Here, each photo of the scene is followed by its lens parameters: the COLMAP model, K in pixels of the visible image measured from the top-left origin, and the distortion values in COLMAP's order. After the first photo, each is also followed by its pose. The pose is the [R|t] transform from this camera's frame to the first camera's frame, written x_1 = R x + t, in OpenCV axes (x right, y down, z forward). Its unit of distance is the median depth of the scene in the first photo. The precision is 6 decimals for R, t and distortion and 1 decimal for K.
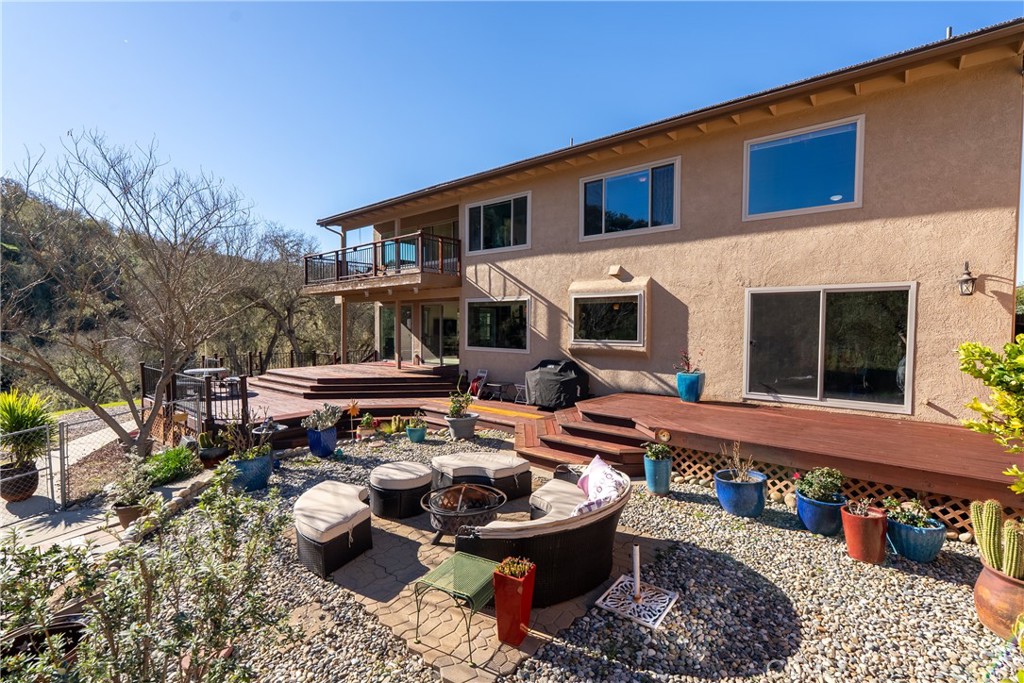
lens RADIAL K [[461.4, 0, 512.3], [0, 461.4, 338.3], [0, 0, 1]] dist [-0.002252, 0.001995]
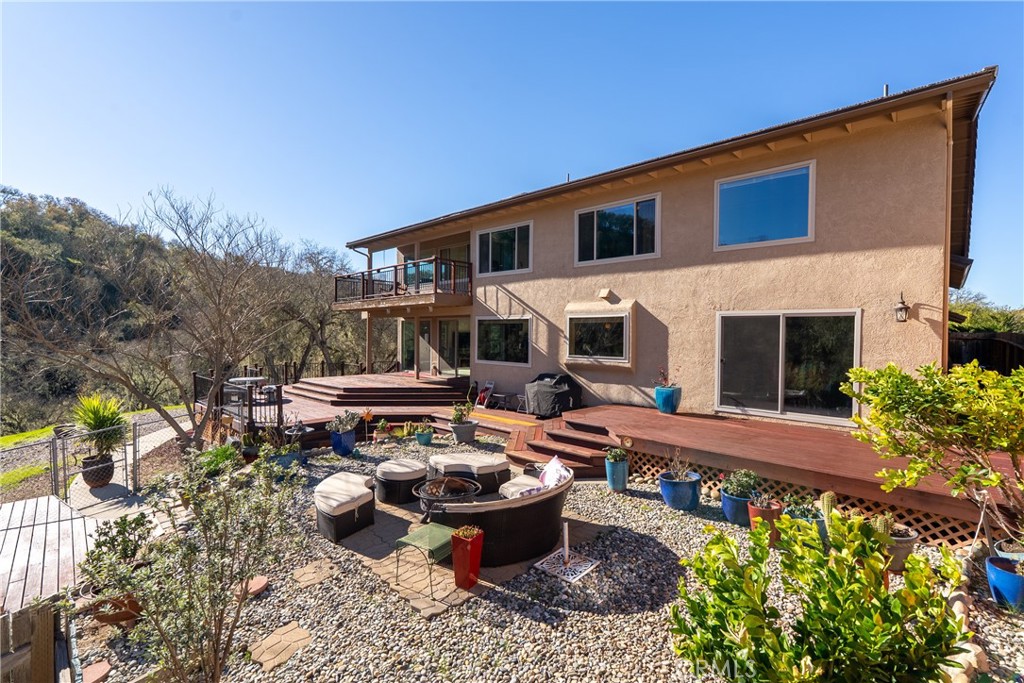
lens RADIAL K [[460.6, 0, 511.0], [0, 460.6, 338.0], [0, 0, 1]] dist [-0.001476, 0.000695]
pose [[0.997953, 0.004388, -0.063803, 0.091213], [-0.005655, 0.999790, -0.019704, -0.022357], [0.063703, 0.020025, 0.997768, -0.153094]]
